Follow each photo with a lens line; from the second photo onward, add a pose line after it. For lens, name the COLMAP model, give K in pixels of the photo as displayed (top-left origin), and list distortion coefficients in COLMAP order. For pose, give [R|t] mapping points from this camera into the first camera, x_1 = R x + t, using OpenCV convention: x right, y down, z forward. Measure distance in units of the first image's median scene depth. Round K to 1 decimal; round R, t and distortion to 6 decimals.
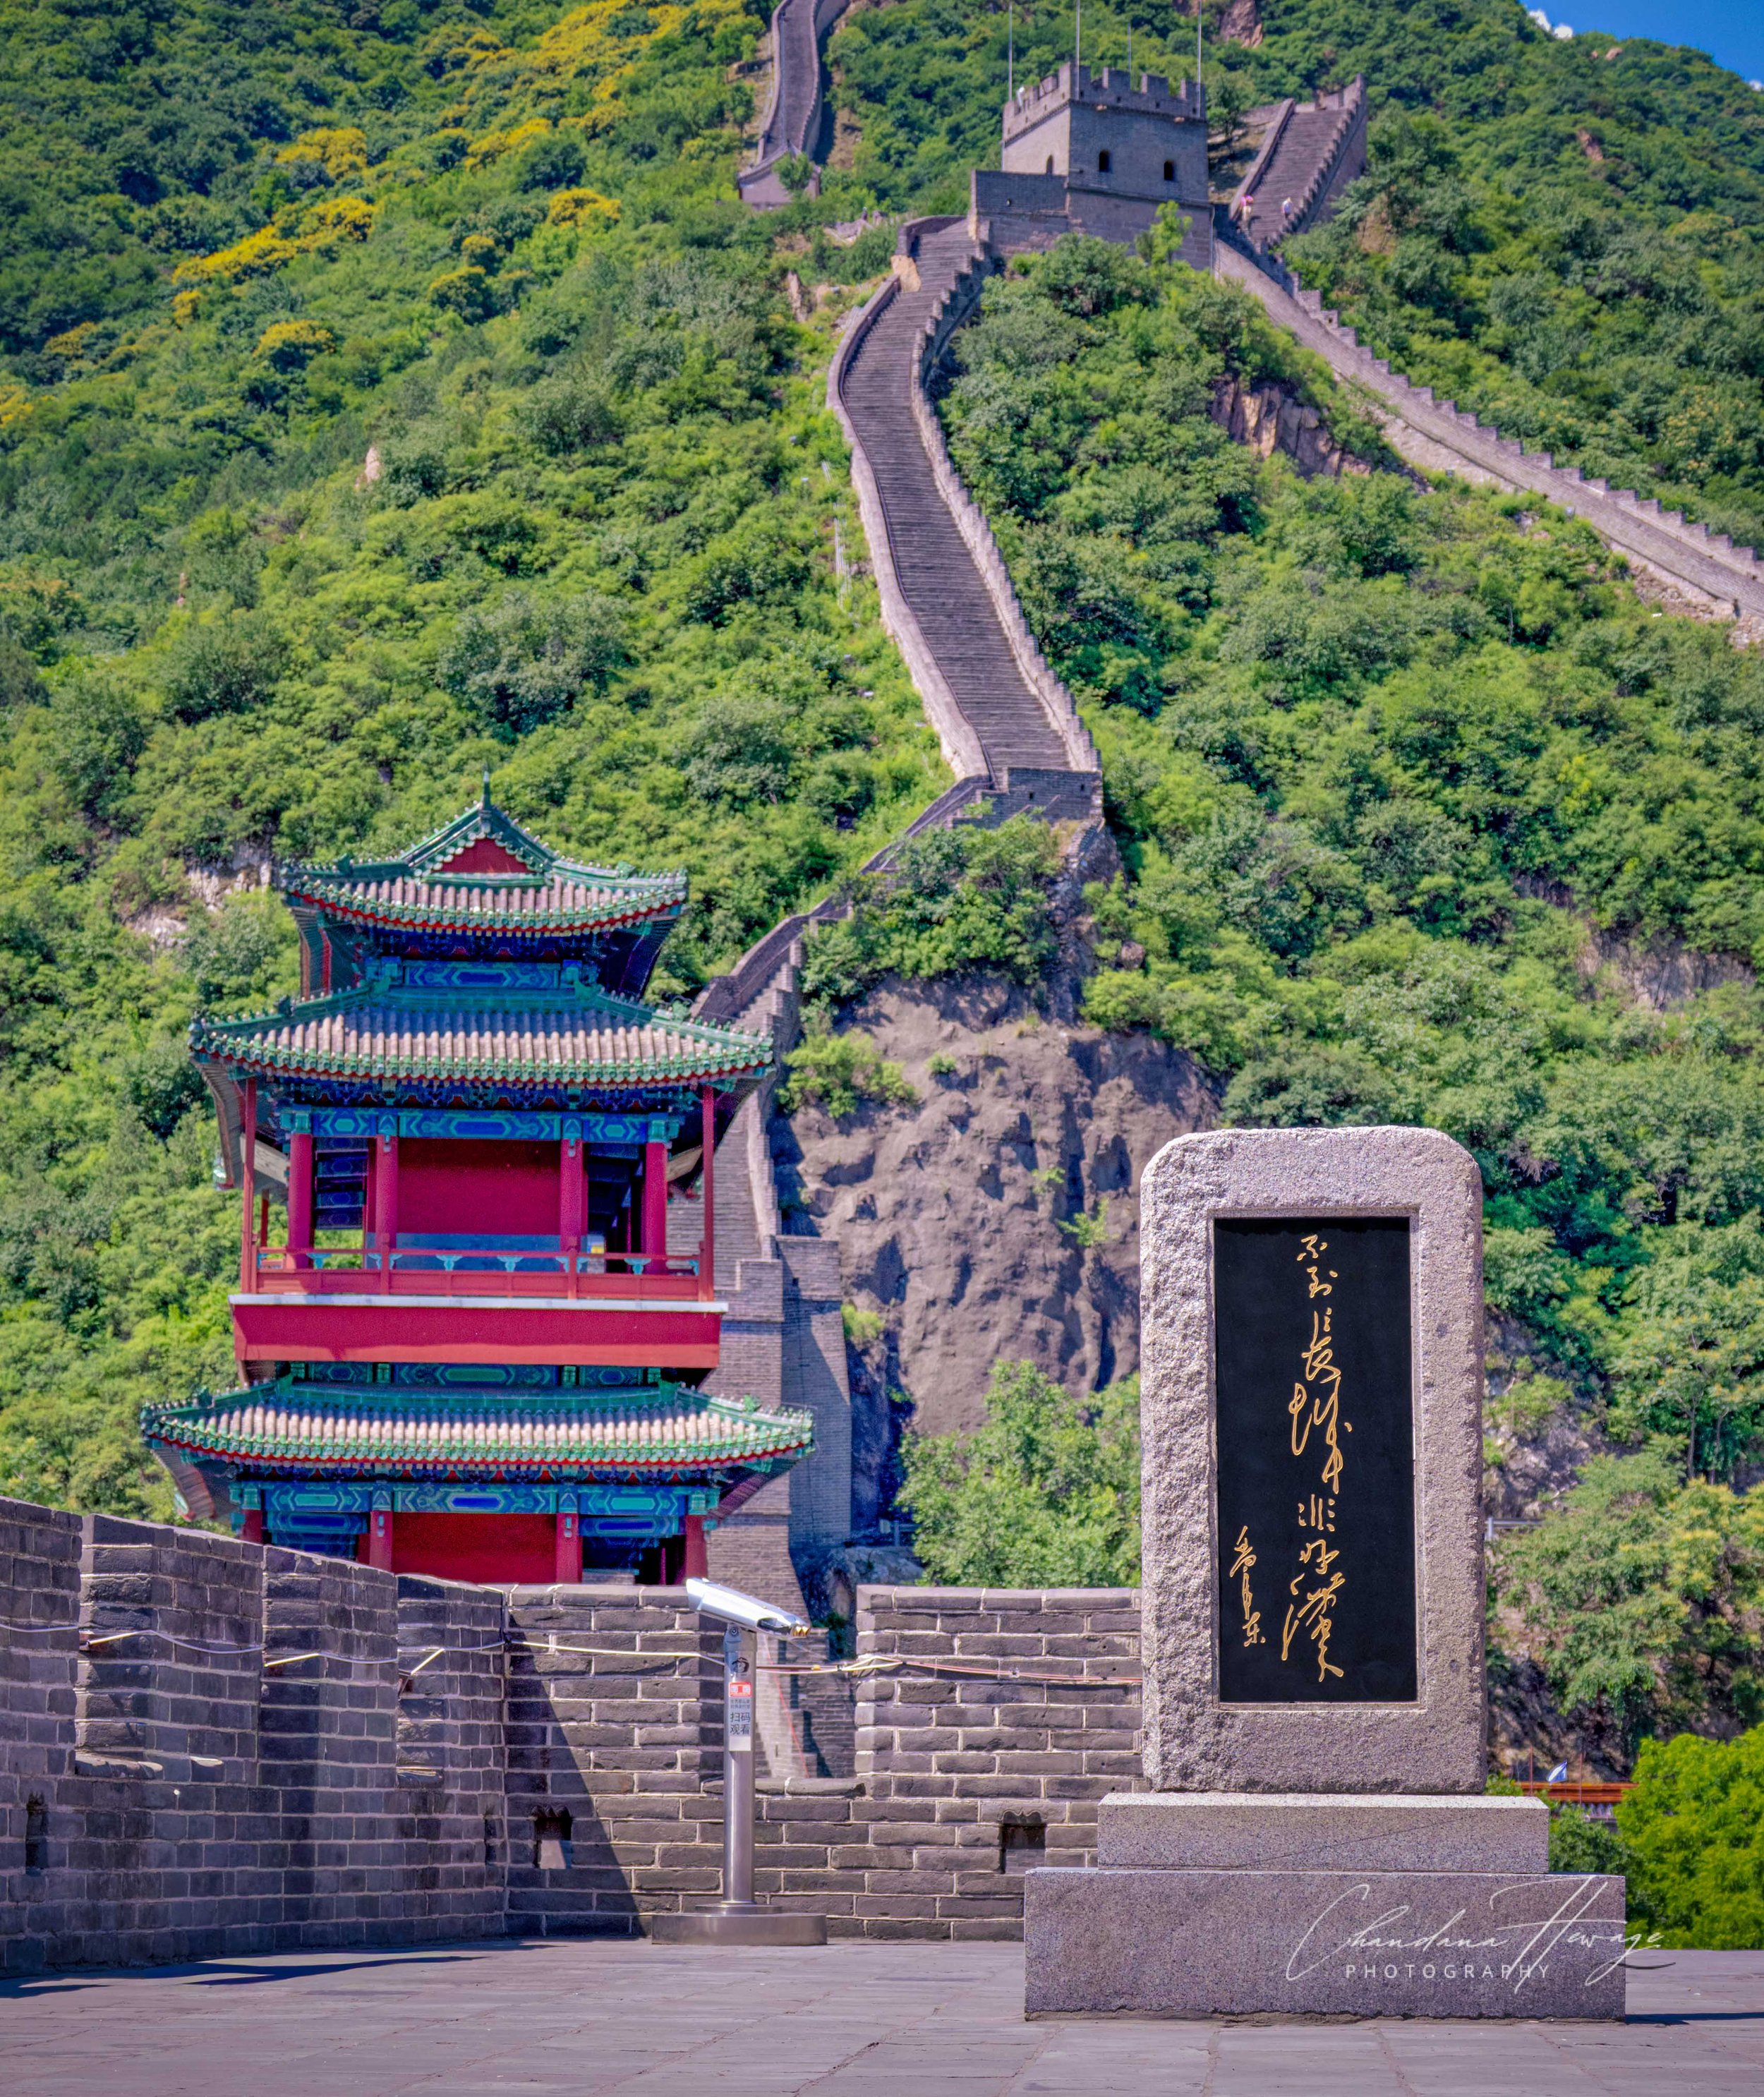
lens RADIAL K [[5578.8, 0, 882.0], [0, 5578.8, 1048.5], [0, 0, 1]] dist [0.067674, -0.257861]
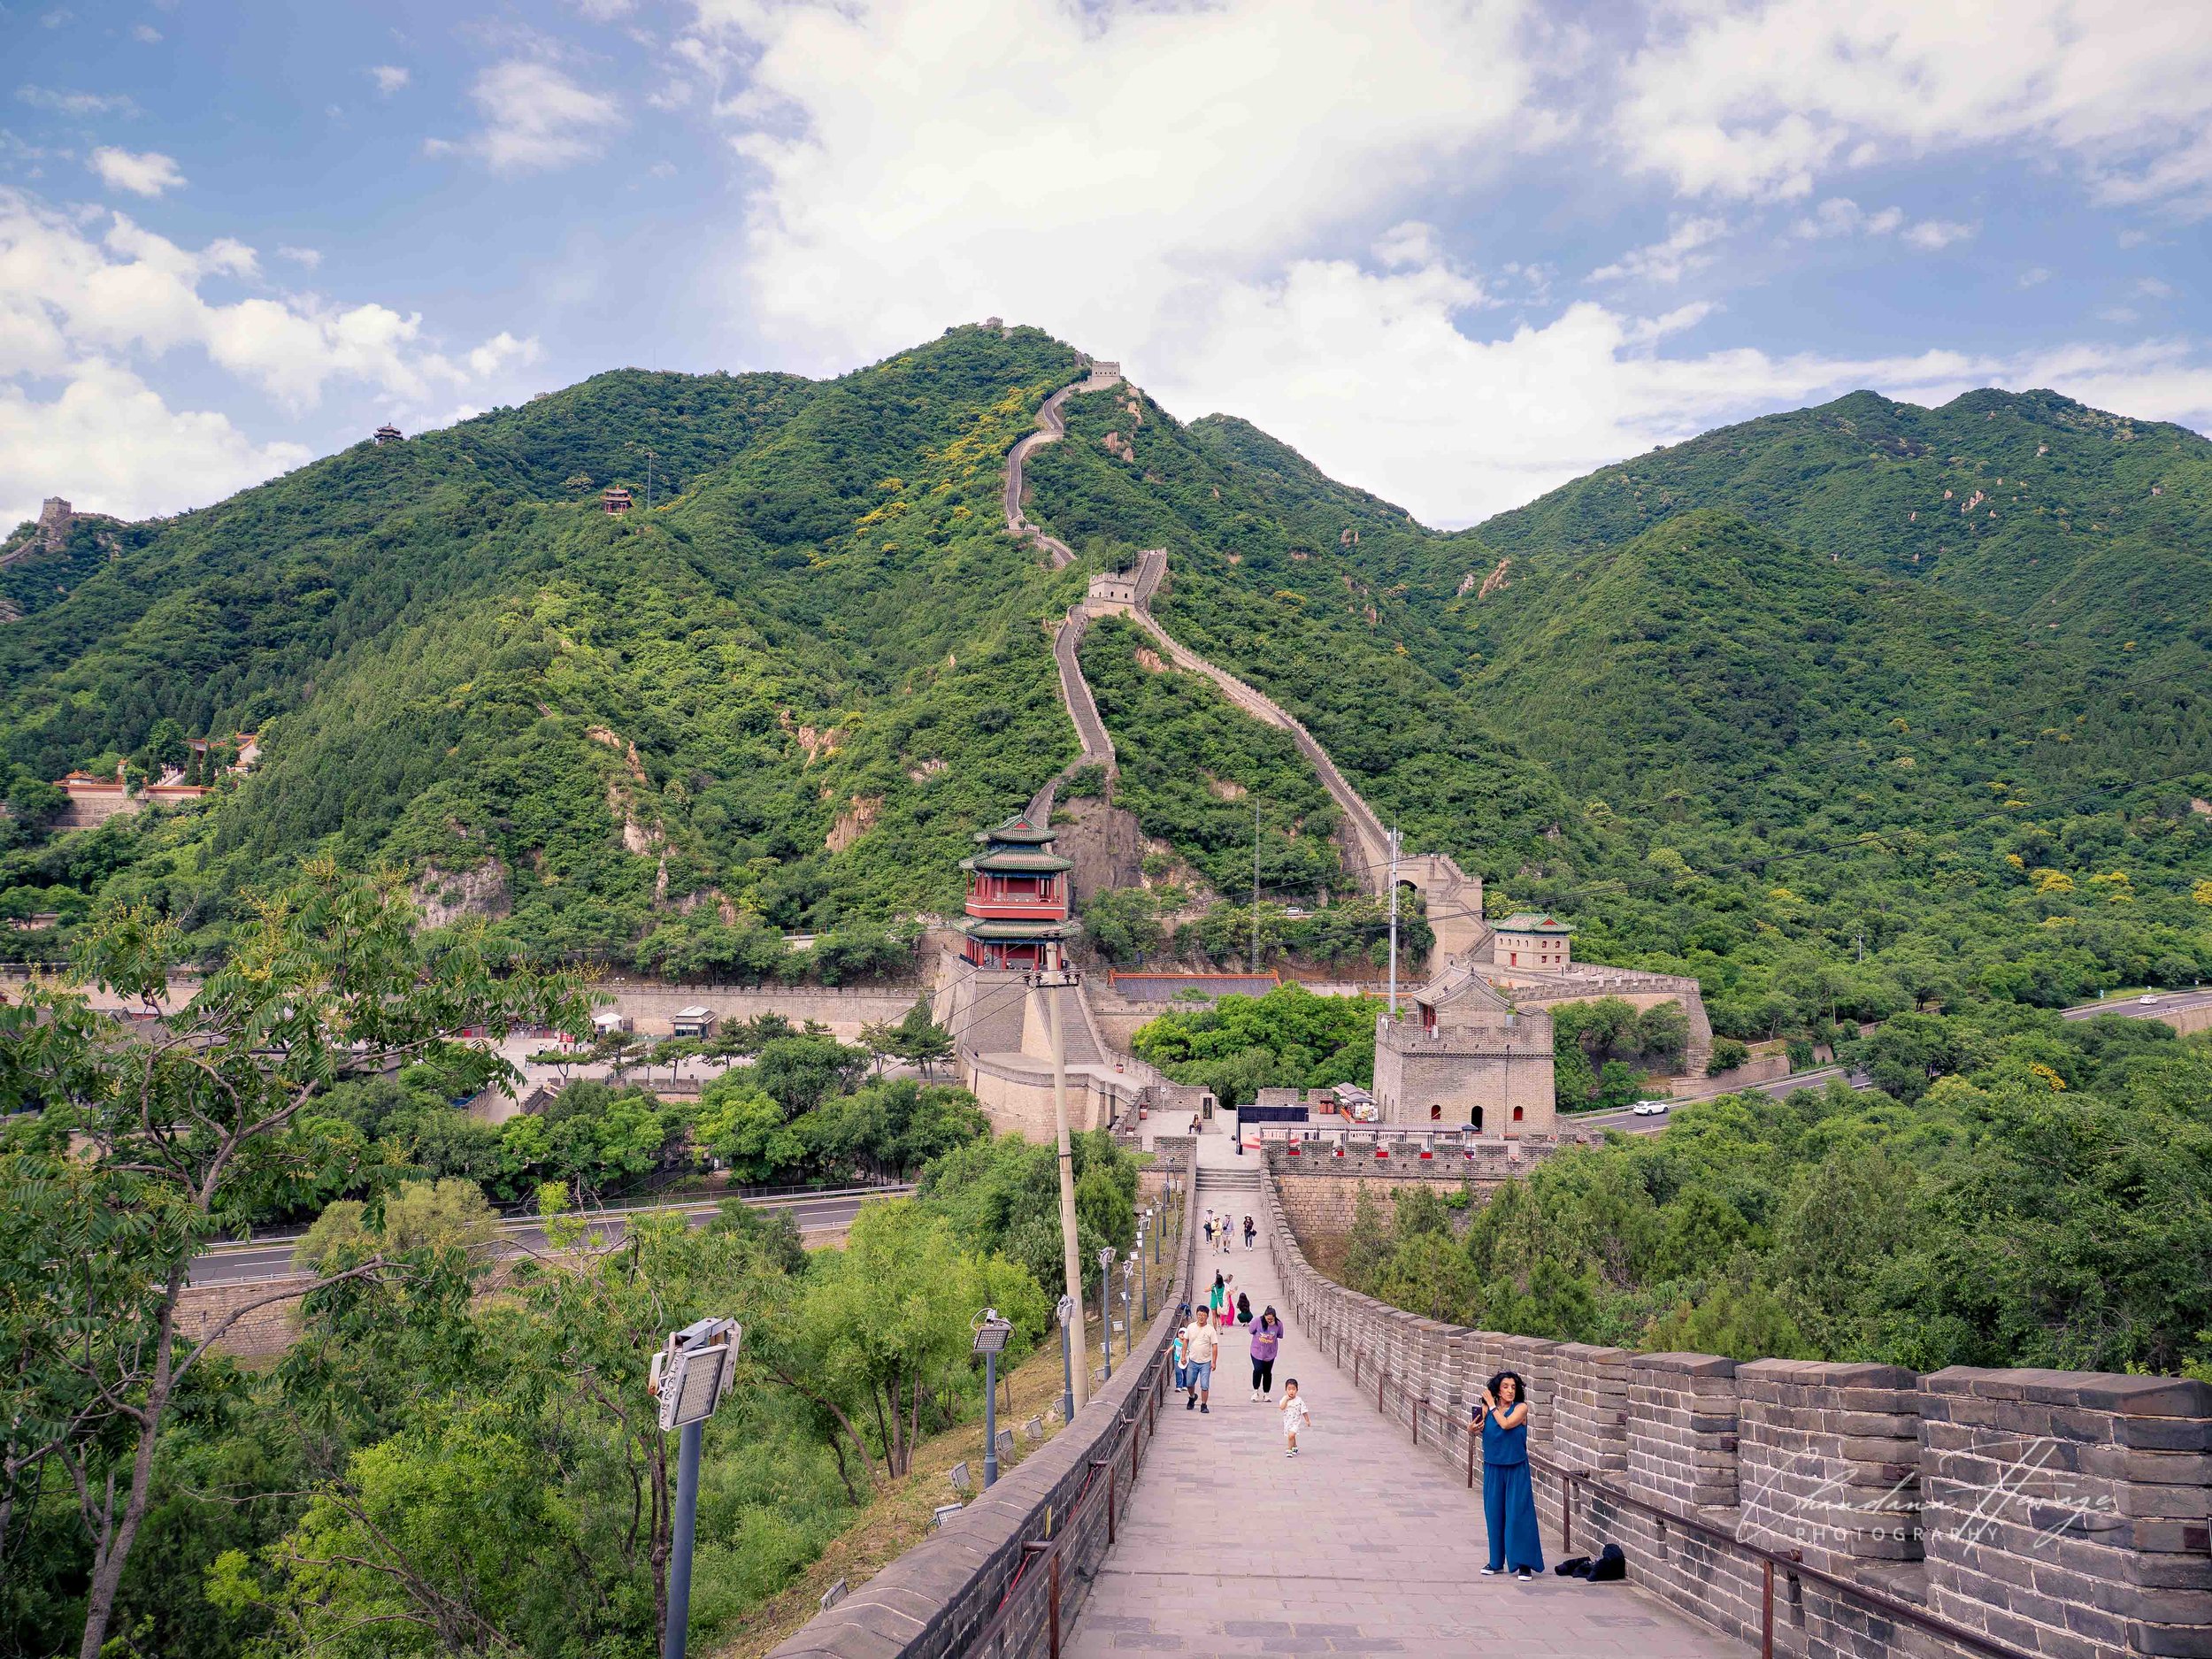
lens RADIAL K [[1678.5, 0, 1106.0], [0, 1678.5, 829.5], [0, 0, 1]] dist [-0.040370, 0.006144]
pose [[0.997520, 0.014533, 0.068863, -0.066731], [-0.022570, 0.992826, 0.117417, -0.150316], [-0.066662, -0.118680, 0.990692, -0.444662]]
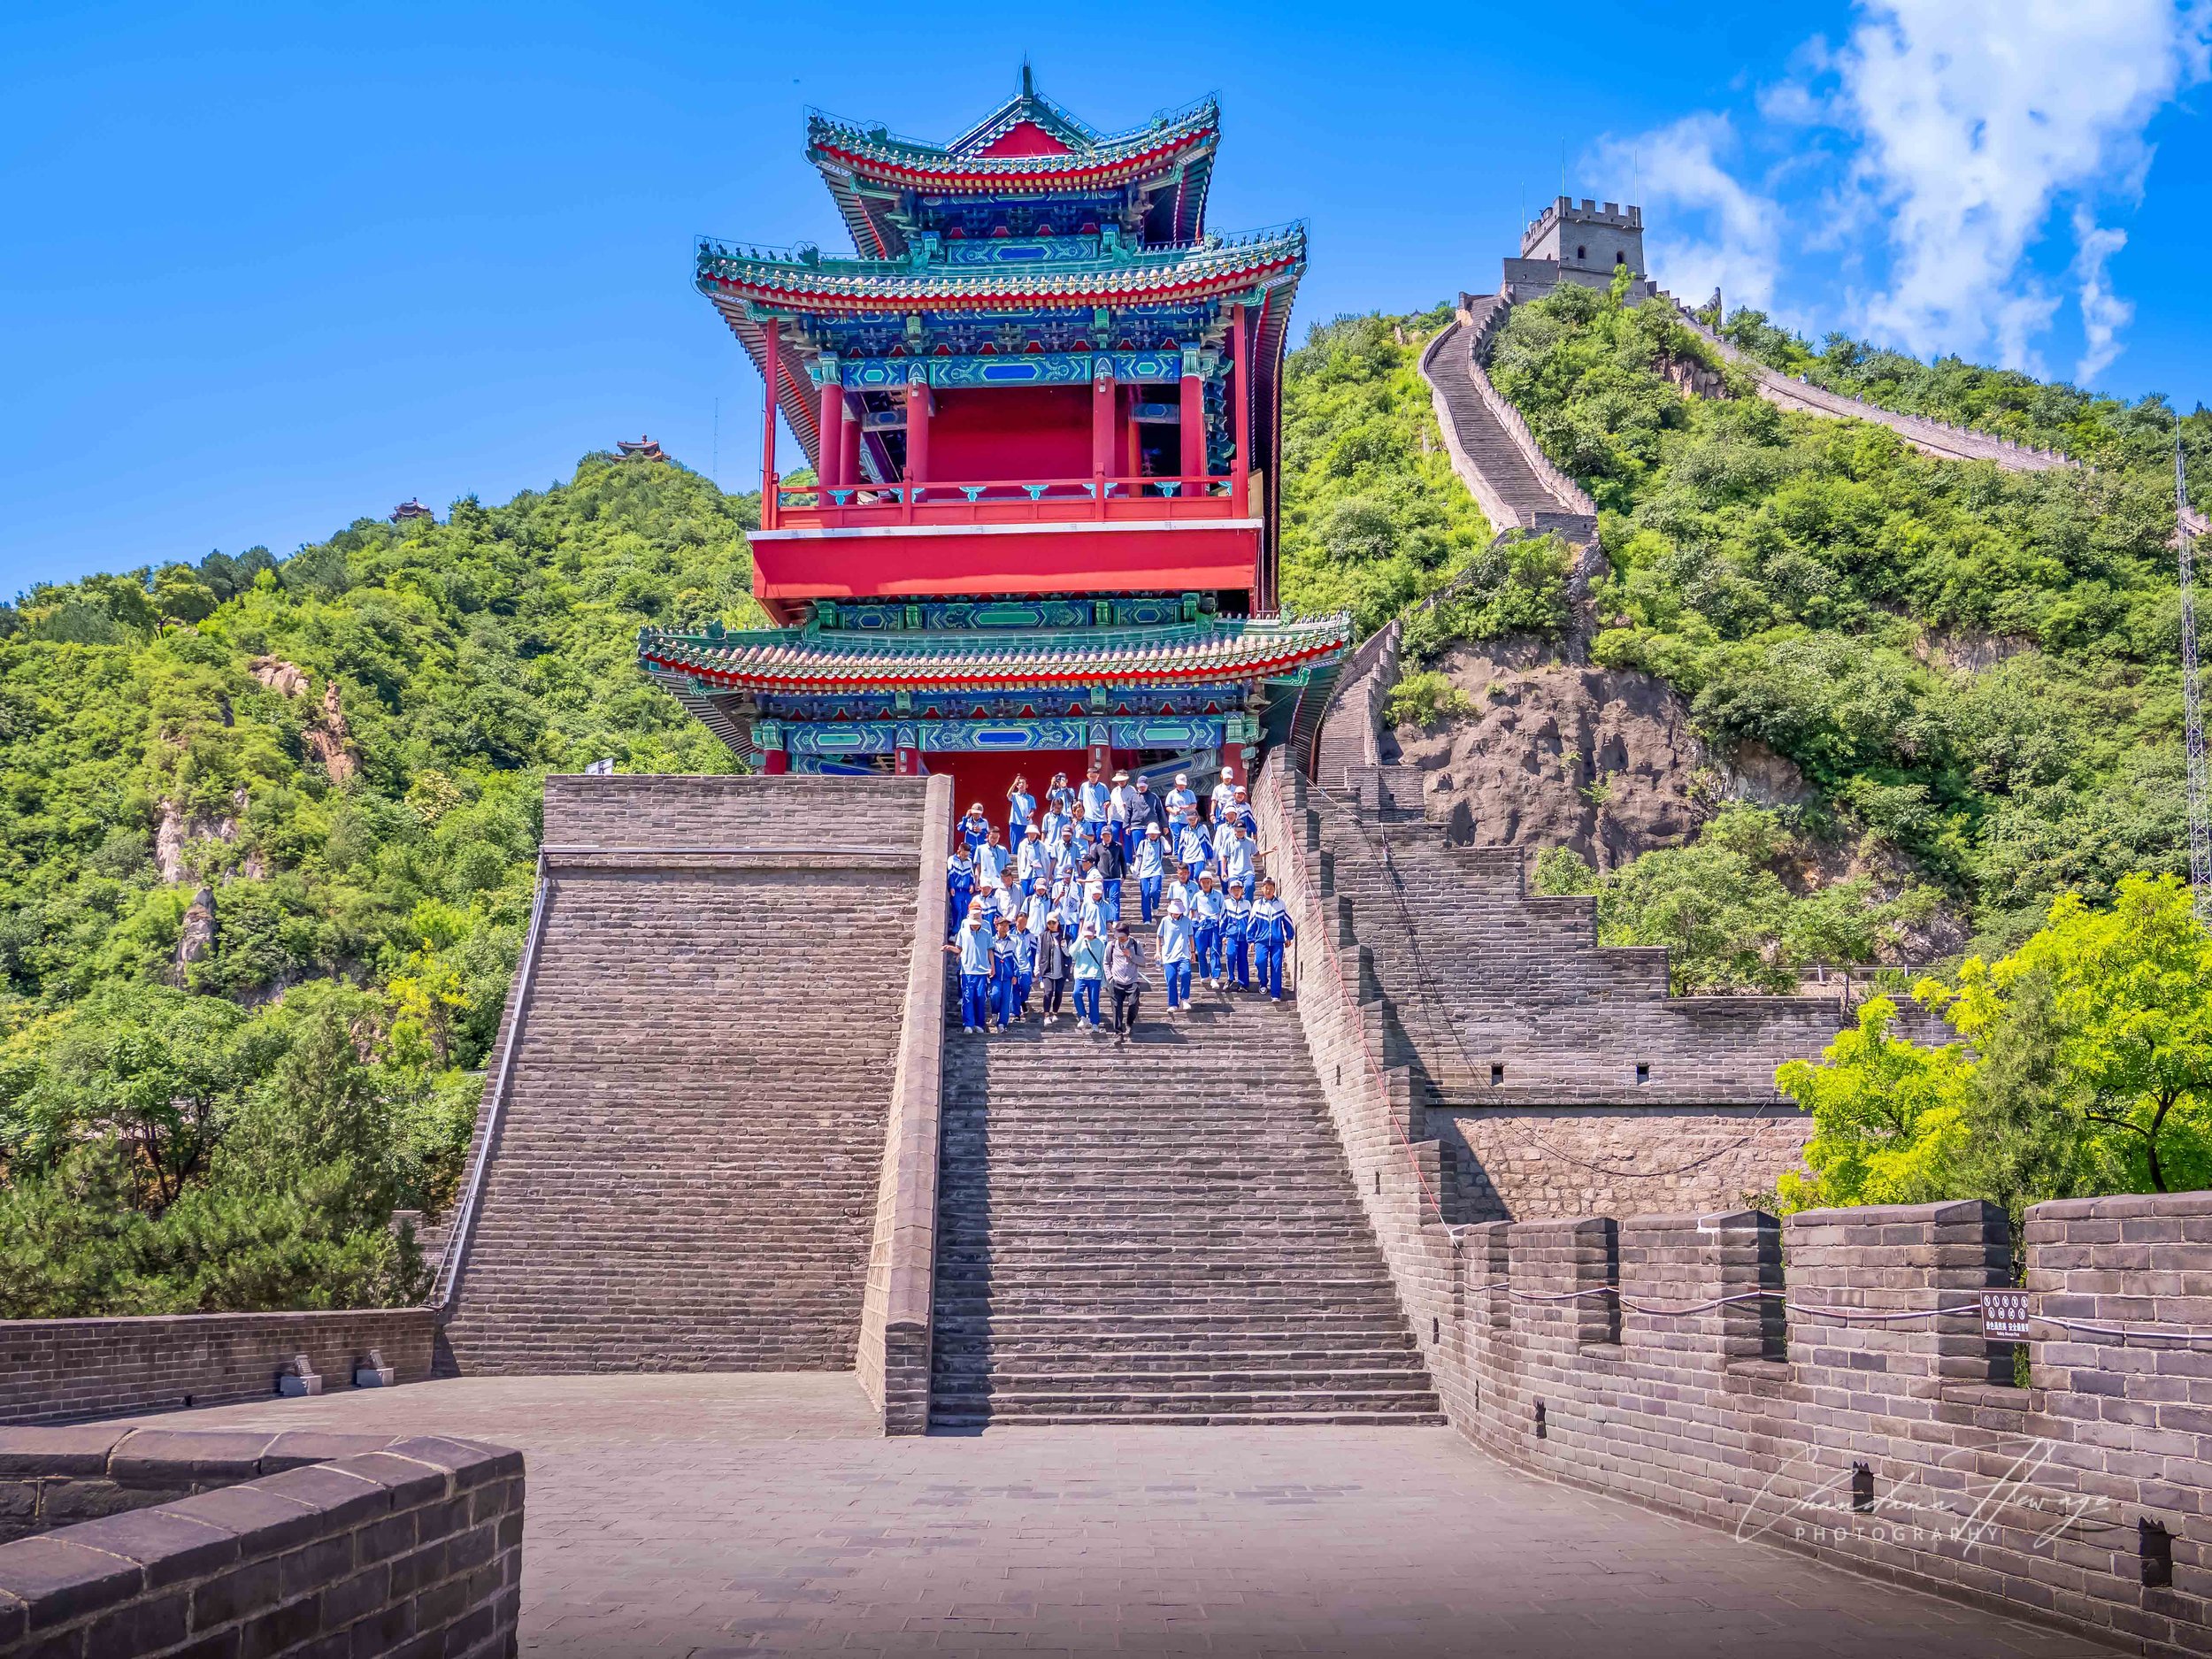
lens RADIAL K [[2076.8, 0, 1111.1], [0, 2076.8, 1043.1], [0, 0, 1]] dist [-0.002377, -0.002168]
pose [[0.984466, -0.023838, -0.173949, 0.003689], [0.027200, 0.999486, 0.016968, 0.079475], [0.173455, -0.021436, 0.984608, 0.409012]]
